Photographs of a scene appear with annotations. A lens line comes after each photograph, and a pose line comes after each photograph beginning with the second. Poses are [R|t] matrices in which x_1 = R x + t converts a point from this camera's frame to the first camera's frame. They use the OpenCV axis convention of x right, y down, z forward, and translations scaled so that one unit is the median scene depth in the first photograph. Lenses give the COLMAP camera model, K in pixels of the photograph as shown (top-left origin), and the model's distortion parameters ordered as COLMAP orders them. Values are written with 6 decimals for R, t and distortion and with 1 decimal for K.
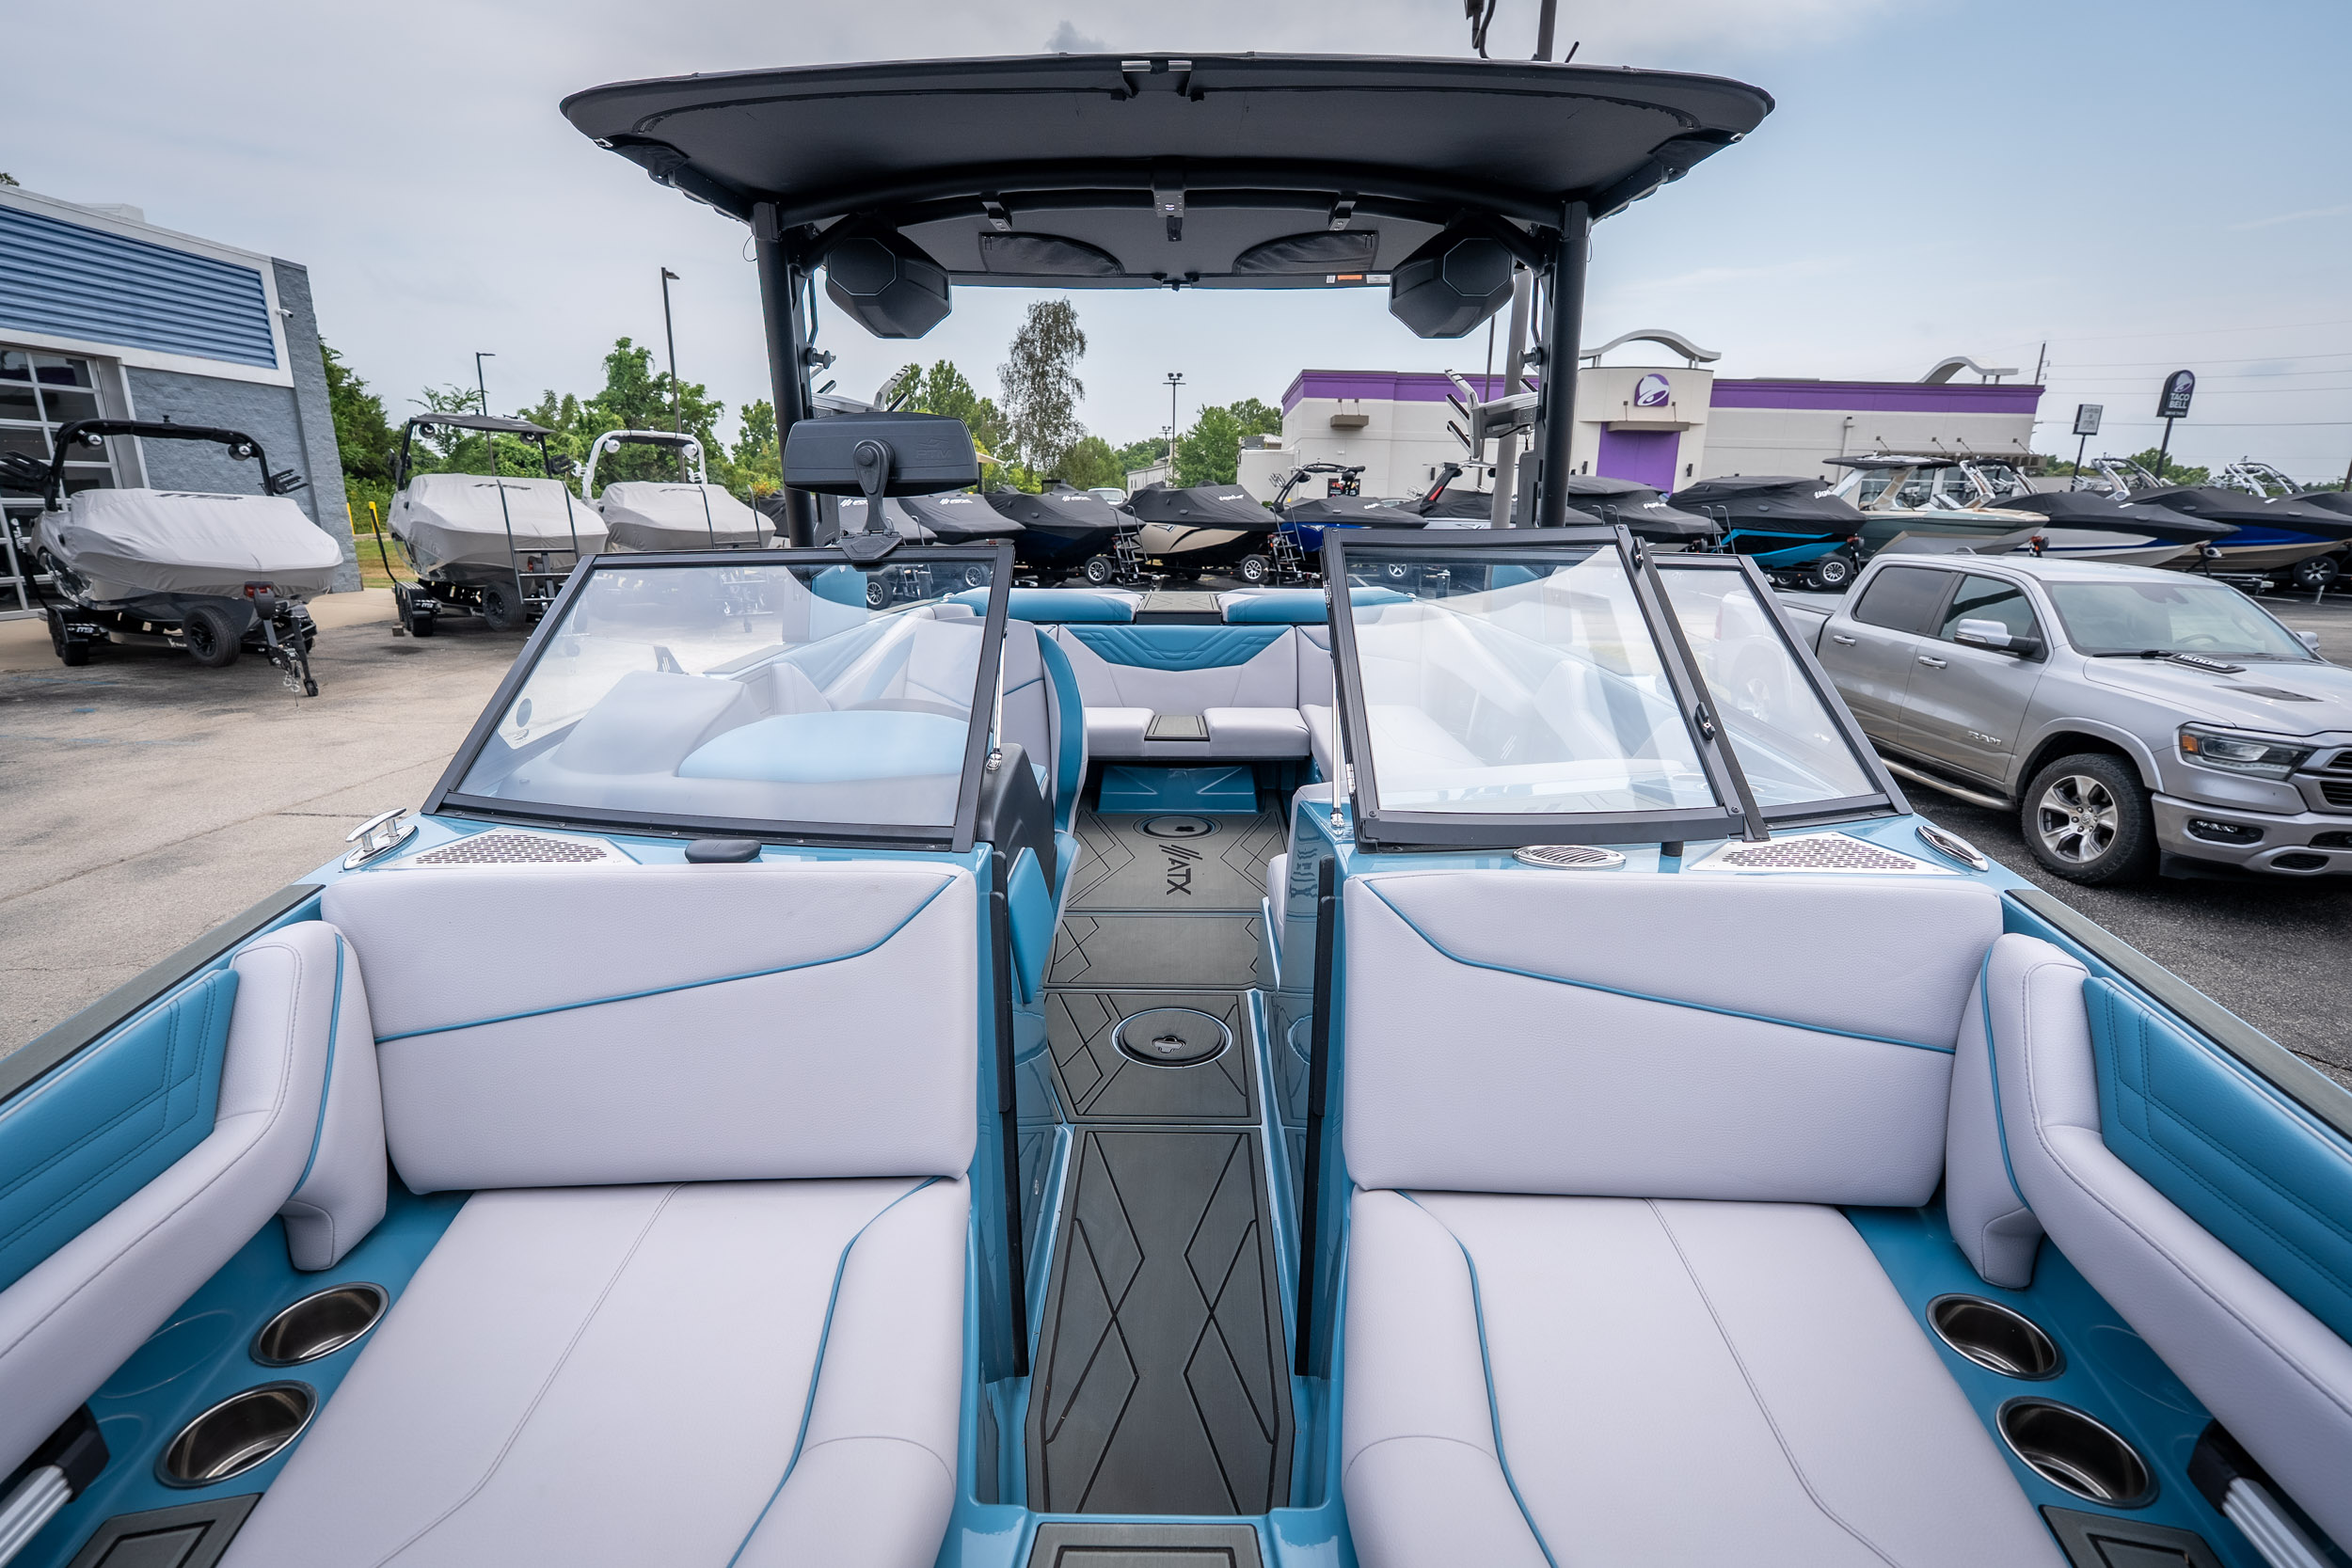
lens RADIAL K [[1054.9, 0, 1176.7], [0, 1054.9, 780.4], [0, 0, 1]] dist [-0.006495, 0.002283]
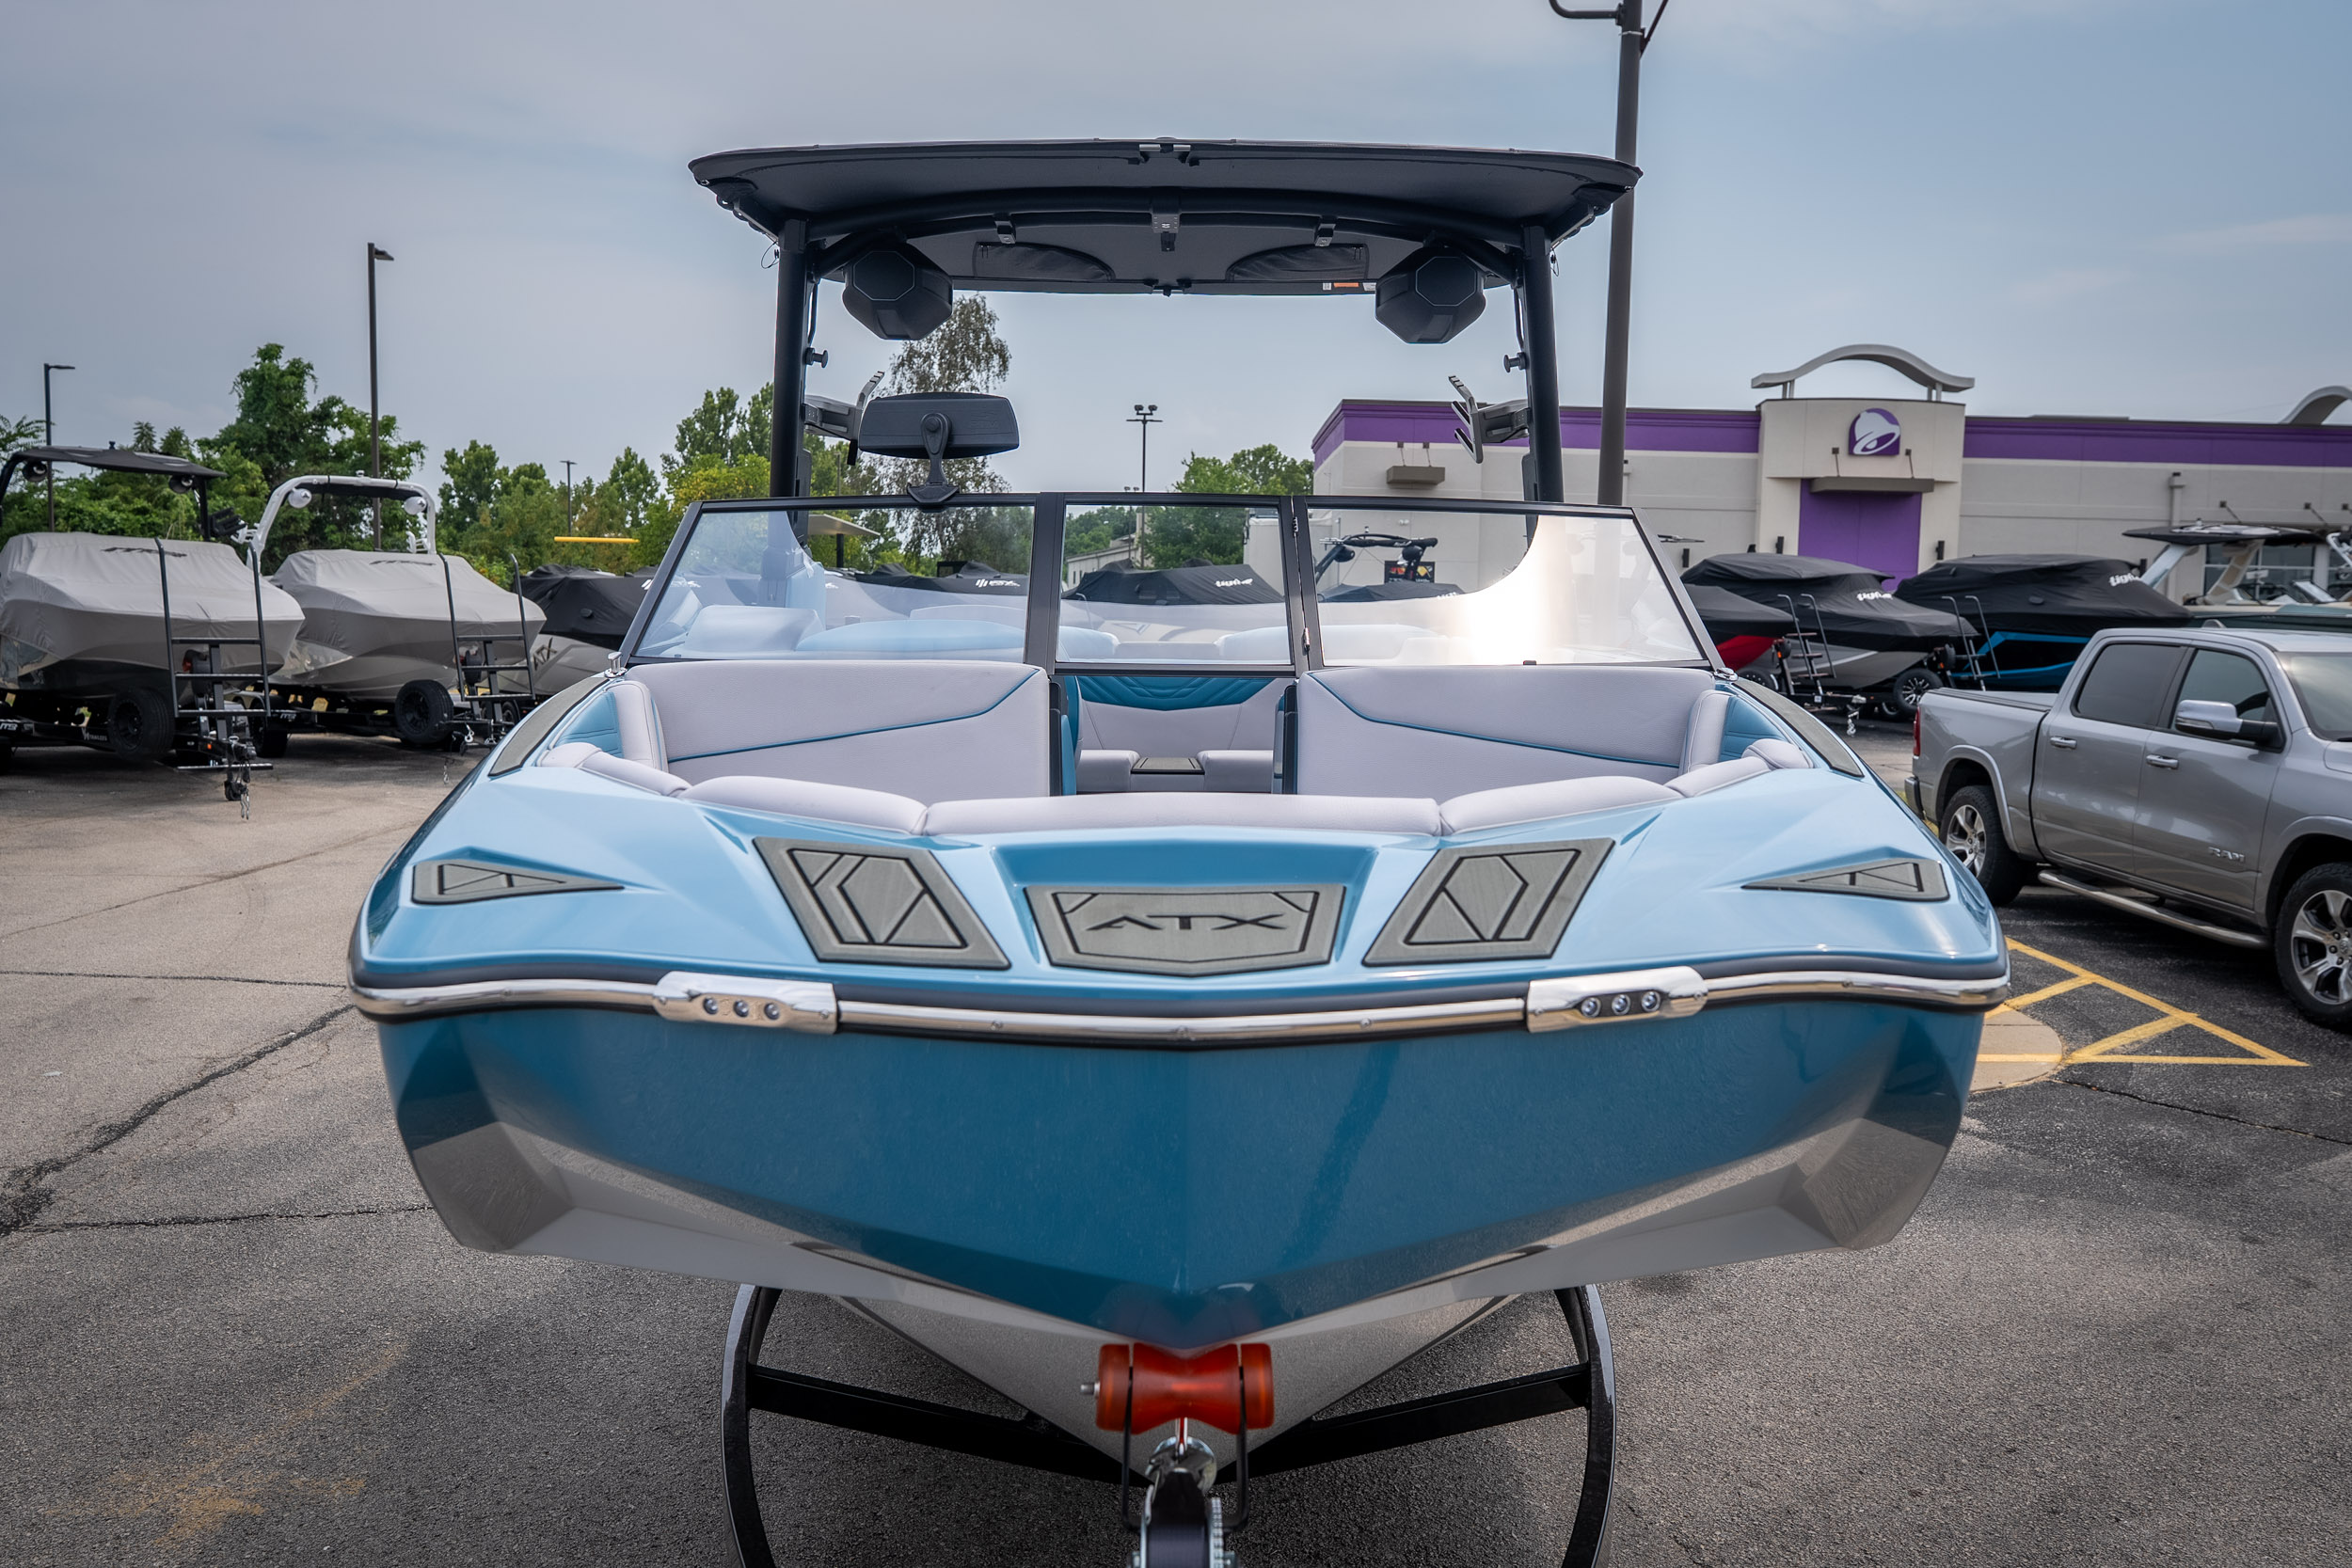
lens RADIAL K [[1784.2, 0, 1192.6], [0, 1784.2, 774.0], [0, 0, 1]] dist [-0.002214, 0.005768]
pose [[0.999658, 0.001512, 0.026105, -0.002750], [0.002825, 0.986245, -0.165264, 0.032734], [-0.025996, 0.165281, 0.985904, -0.074546]]
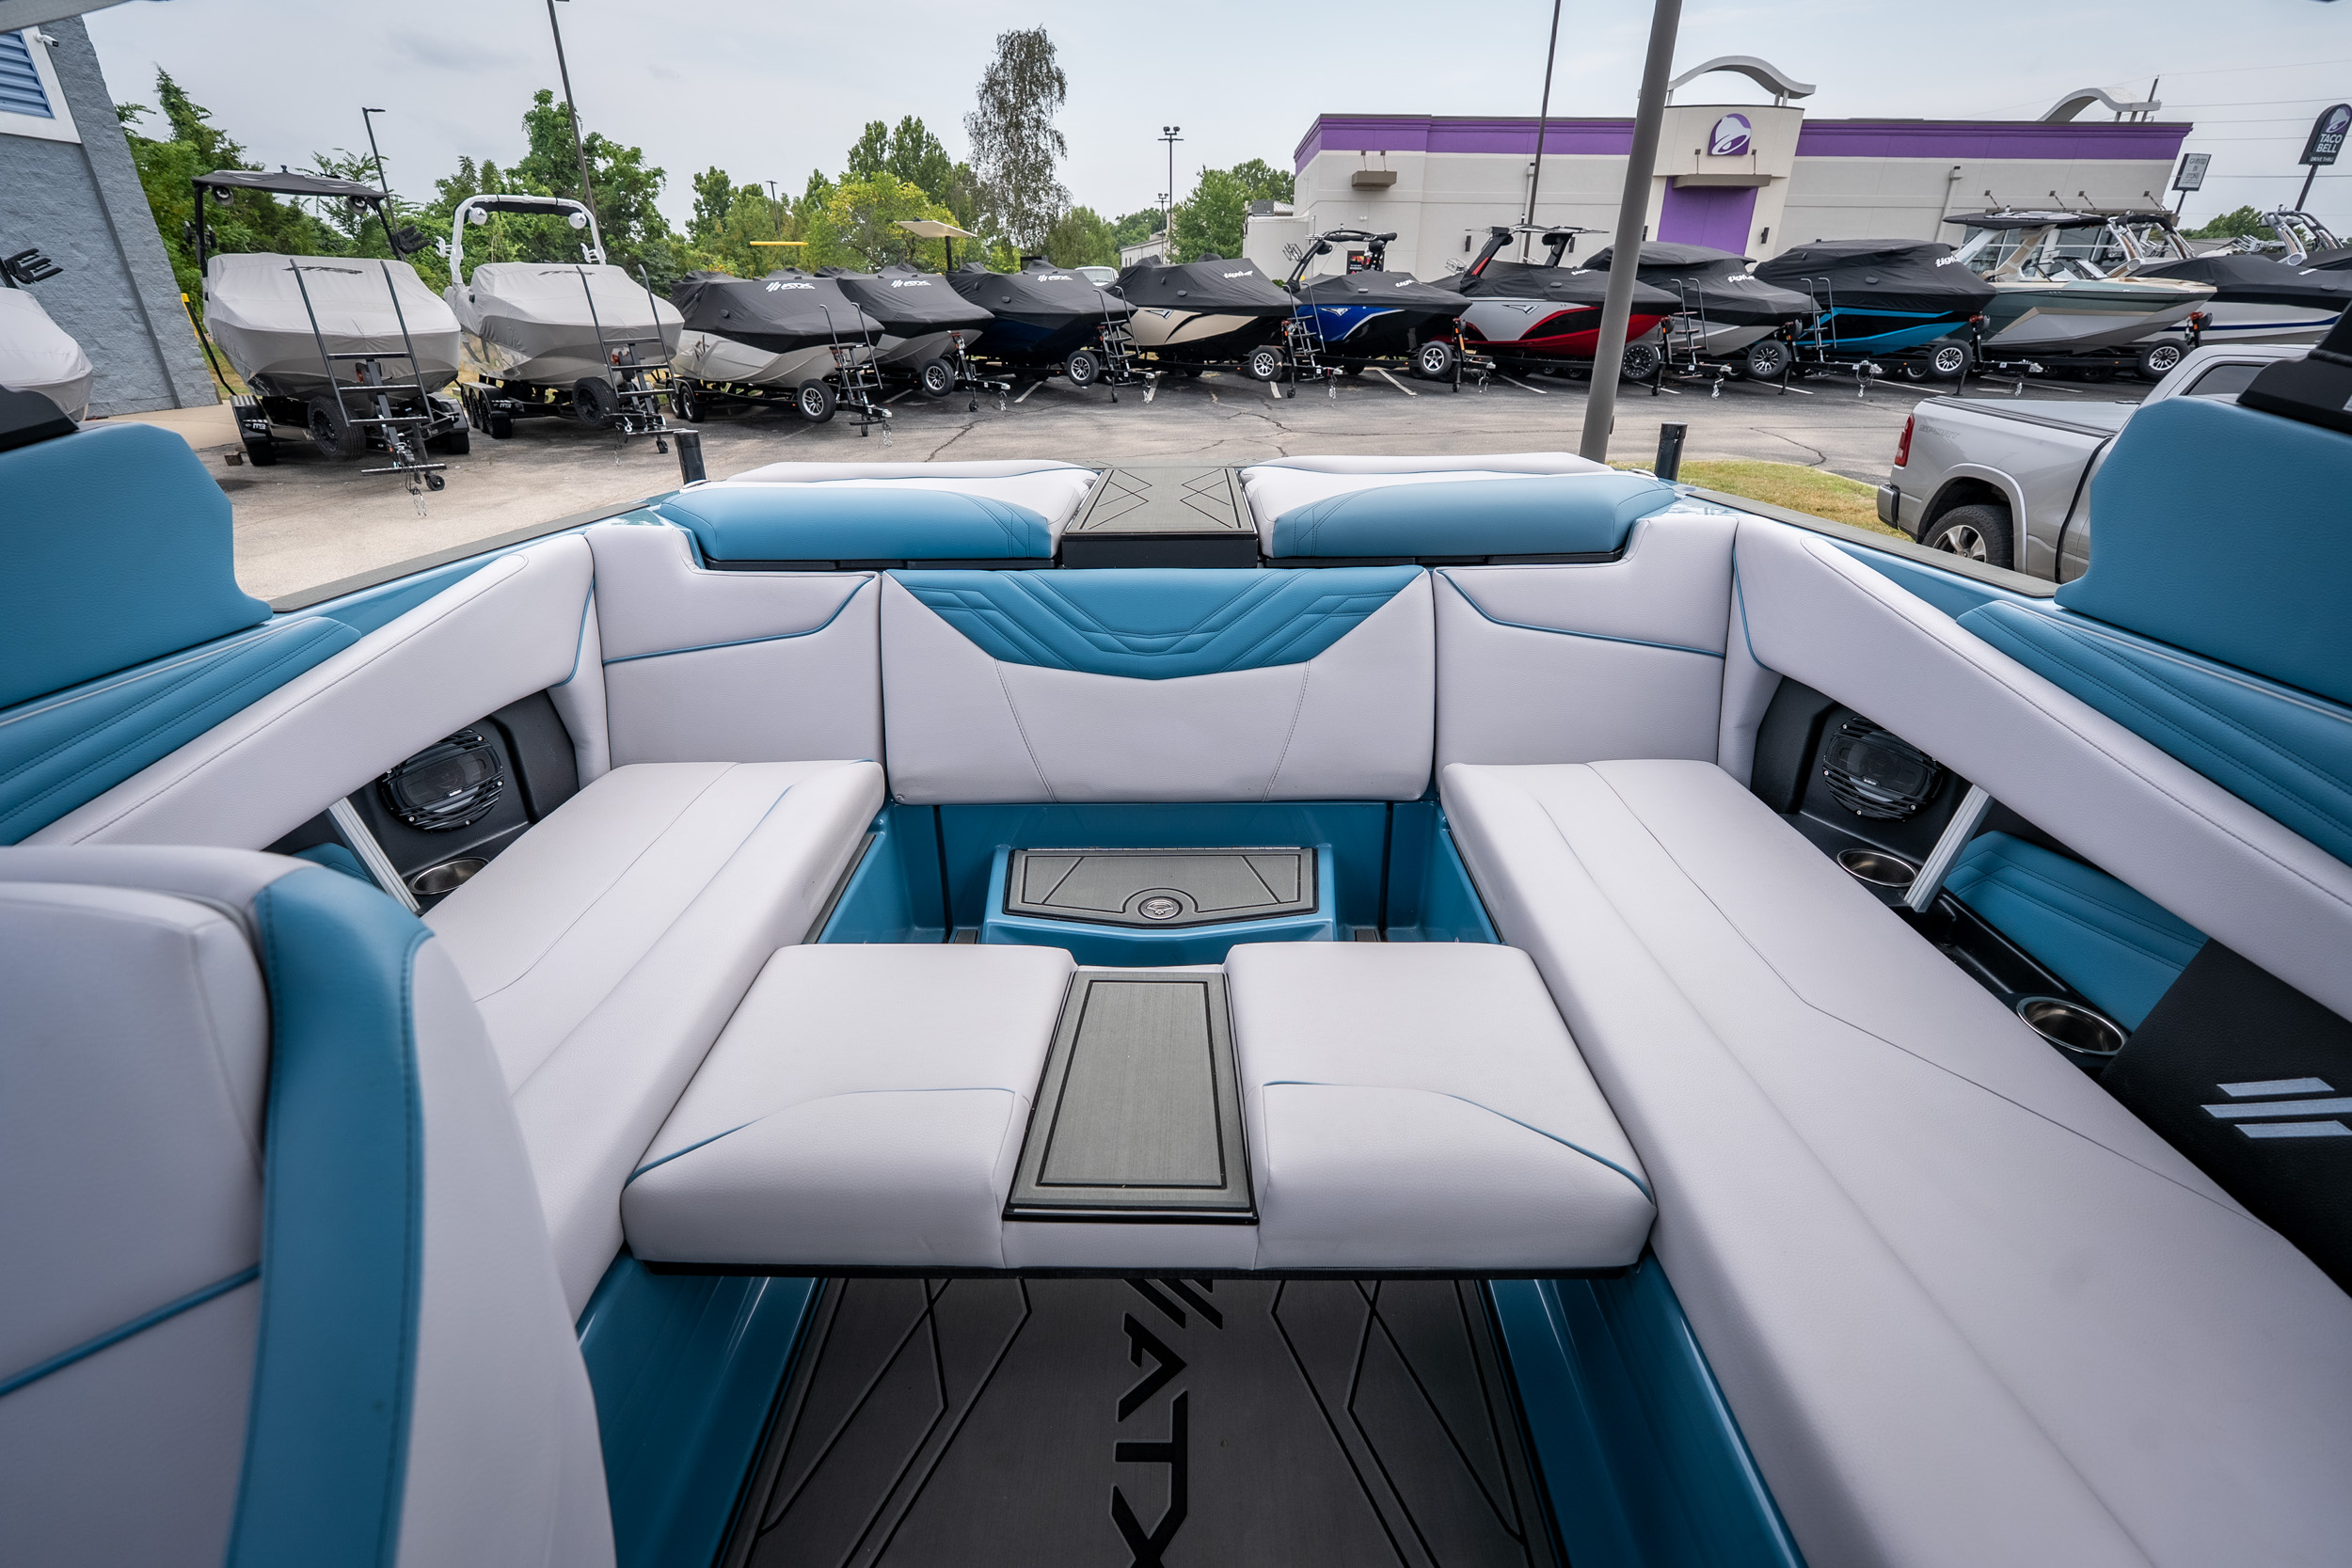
lens RADIAL K [[1054.9, 0, 1176.5], [0, 1054.9, 780.1], [0, 0, 1]] dist [-0.006495, 0.002283]
pose [[0.999936, -0.010442, -0.004281, 0.001796], [0.011047, 0.983301, 0.181650, -0.024604], [0.002313, -0.181685, 0.983354, 0.099383]]
